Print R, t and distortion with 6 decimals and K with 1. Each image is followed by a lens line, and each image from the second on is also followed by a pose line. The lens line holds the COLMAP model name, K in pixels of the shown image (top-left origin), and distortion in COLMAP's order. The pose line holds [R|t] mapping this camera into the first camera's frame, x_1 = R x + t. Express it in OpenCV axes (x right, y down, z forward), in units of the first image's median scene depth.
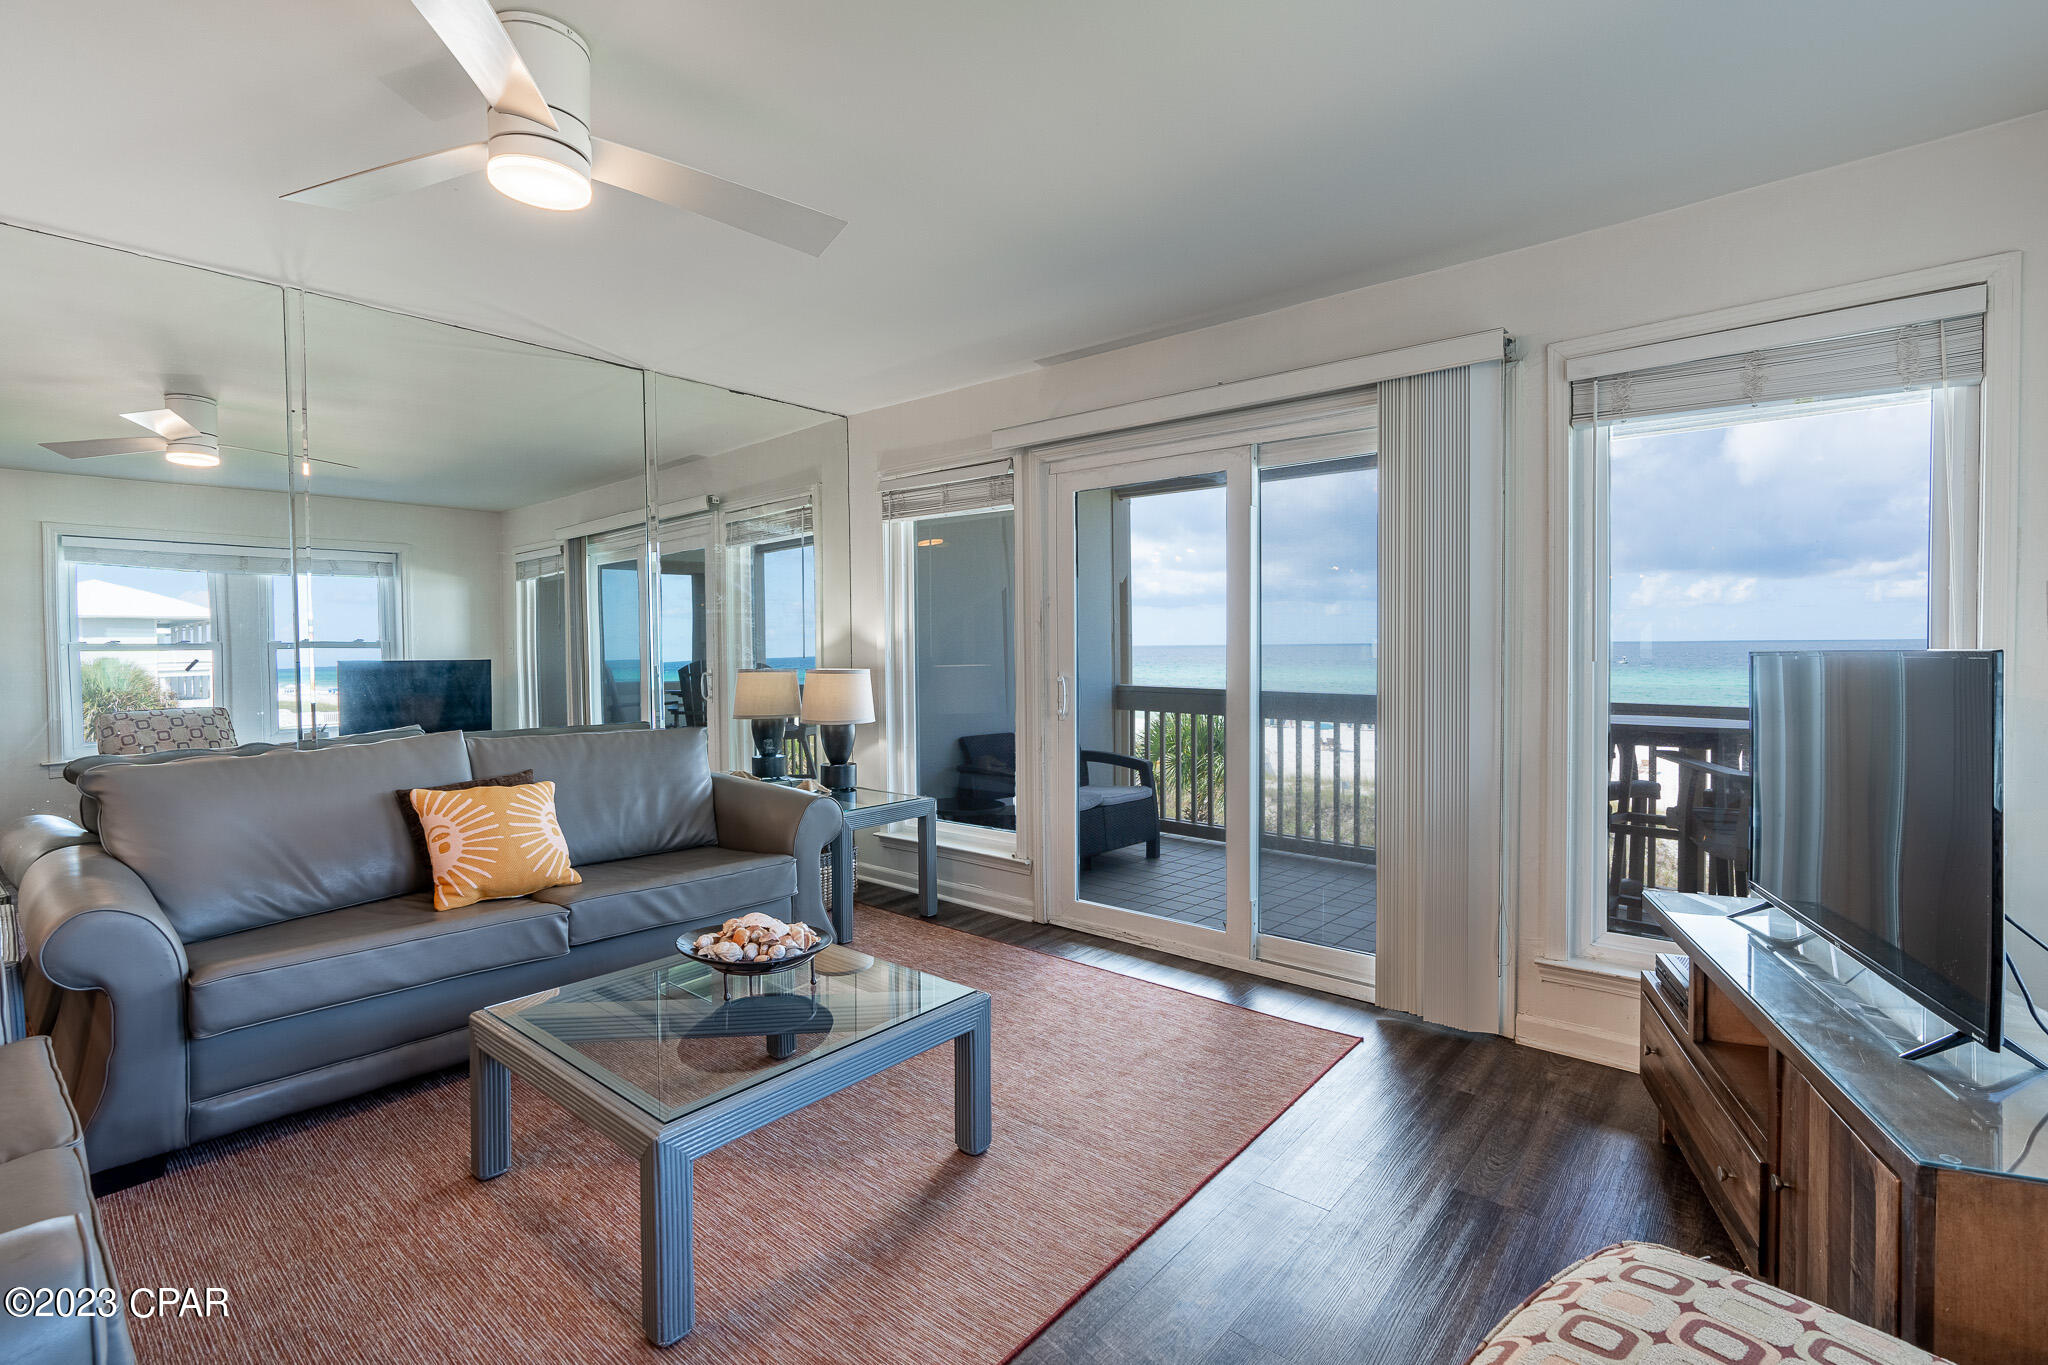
lens RADIAL K [[927.9, 0, 1029.6], [0, 927.9, 674.6], [0, 0, 1]] dist [-0.003863, 0.001396]
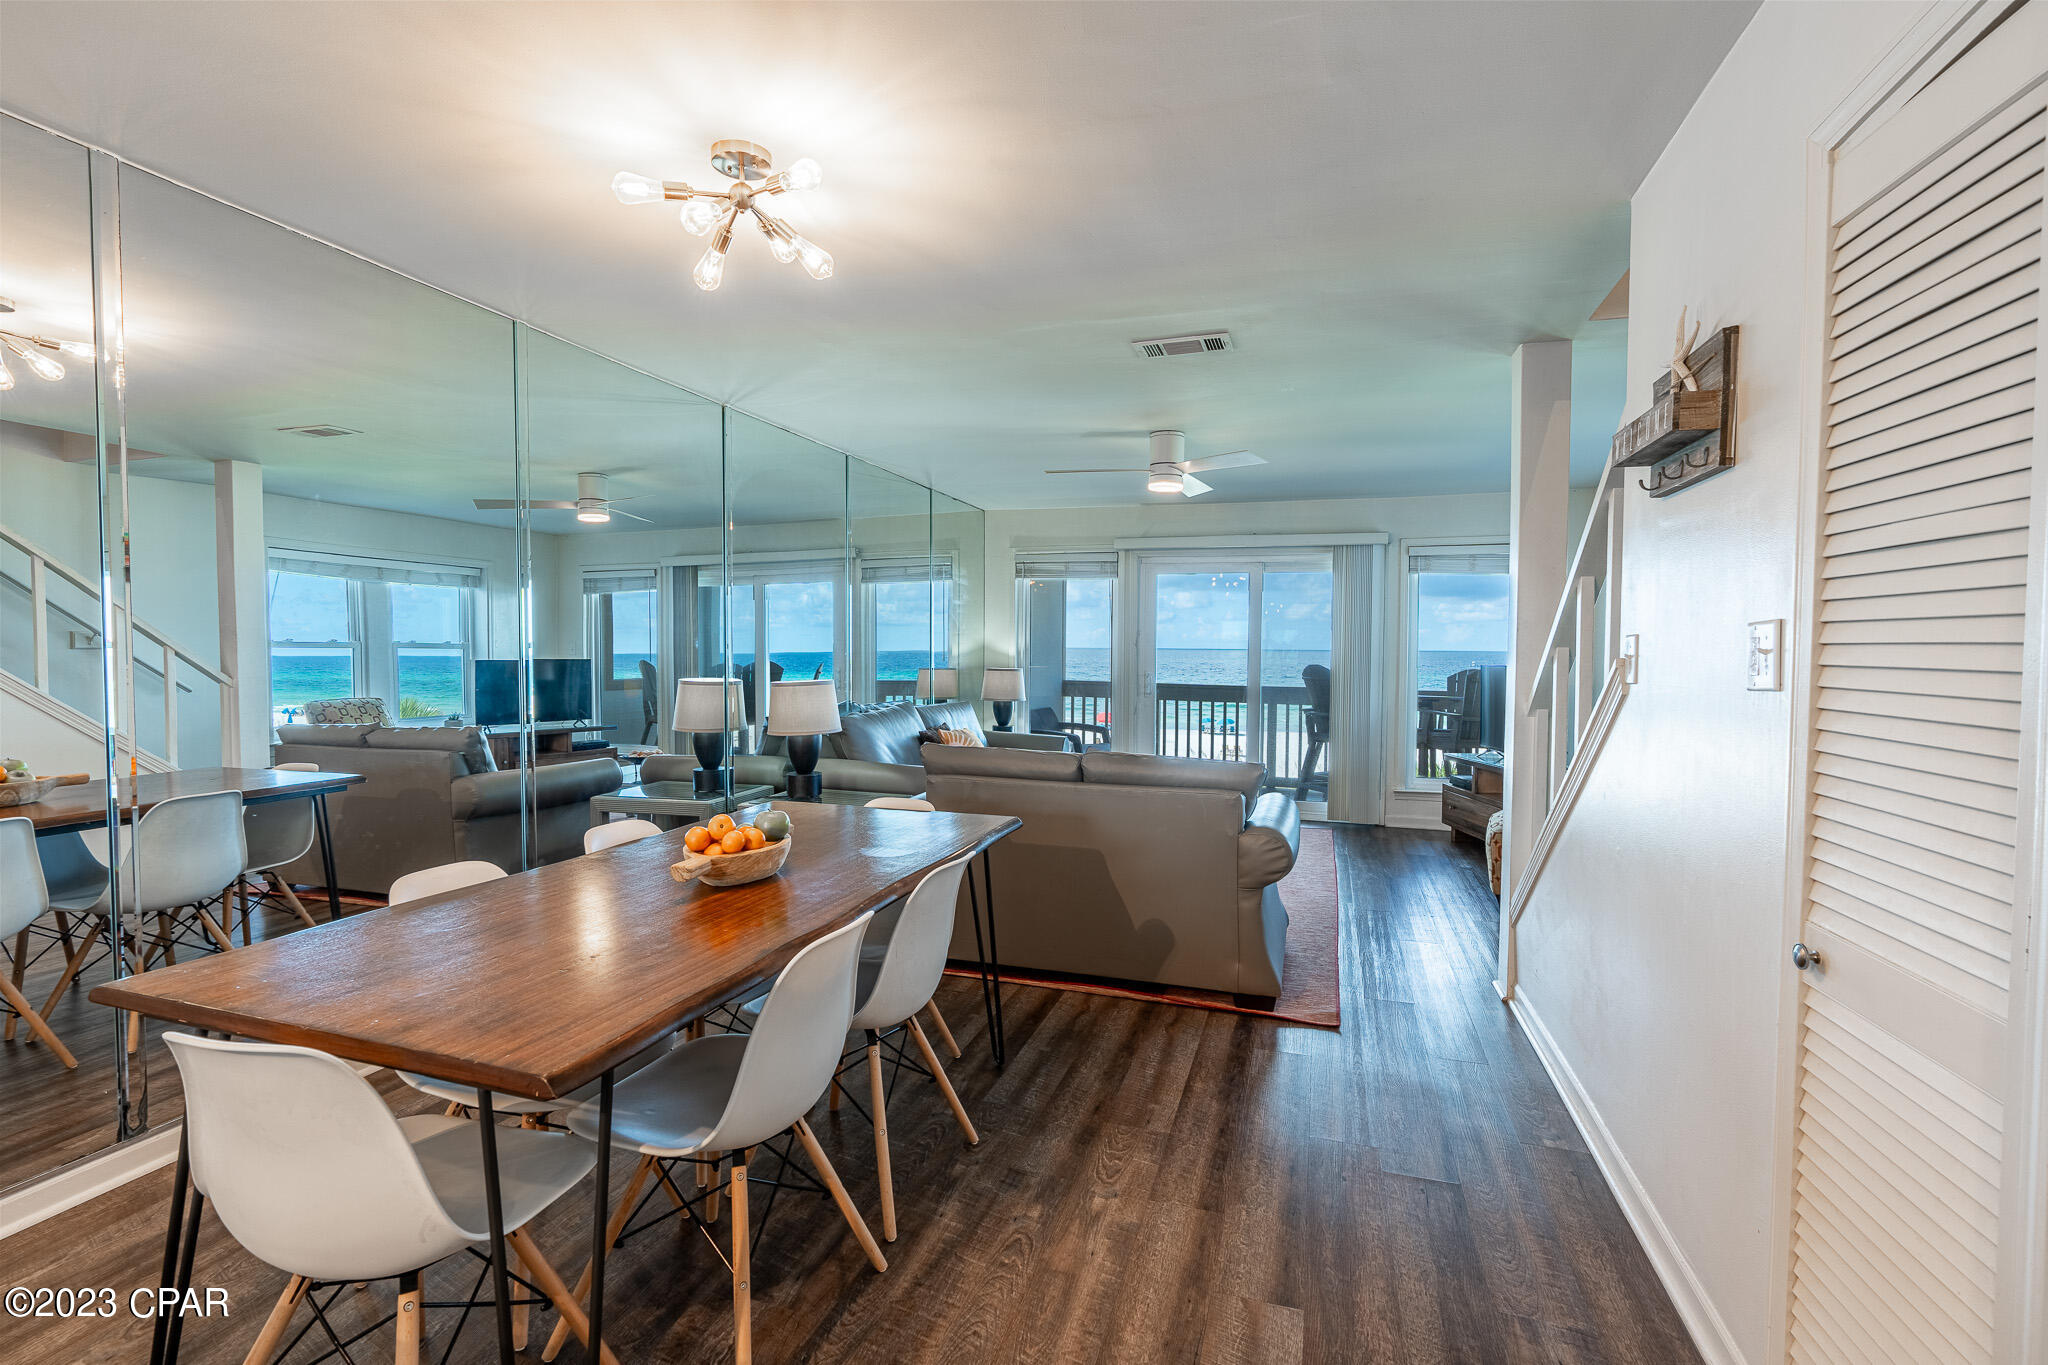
lens RADIAL K [[927.9, 0, 1010.3], [0, 927.9, 674.1], [0, 0, 1]] dist [-0.003863, 0.001396]
pose [[0.907111, 0.000753, 0.420891, -0.802047], [-0.000729, 1.000000, -0.000220, 0.002403], [-0.420891, -0.000107, 0.907111, -0.450769]]
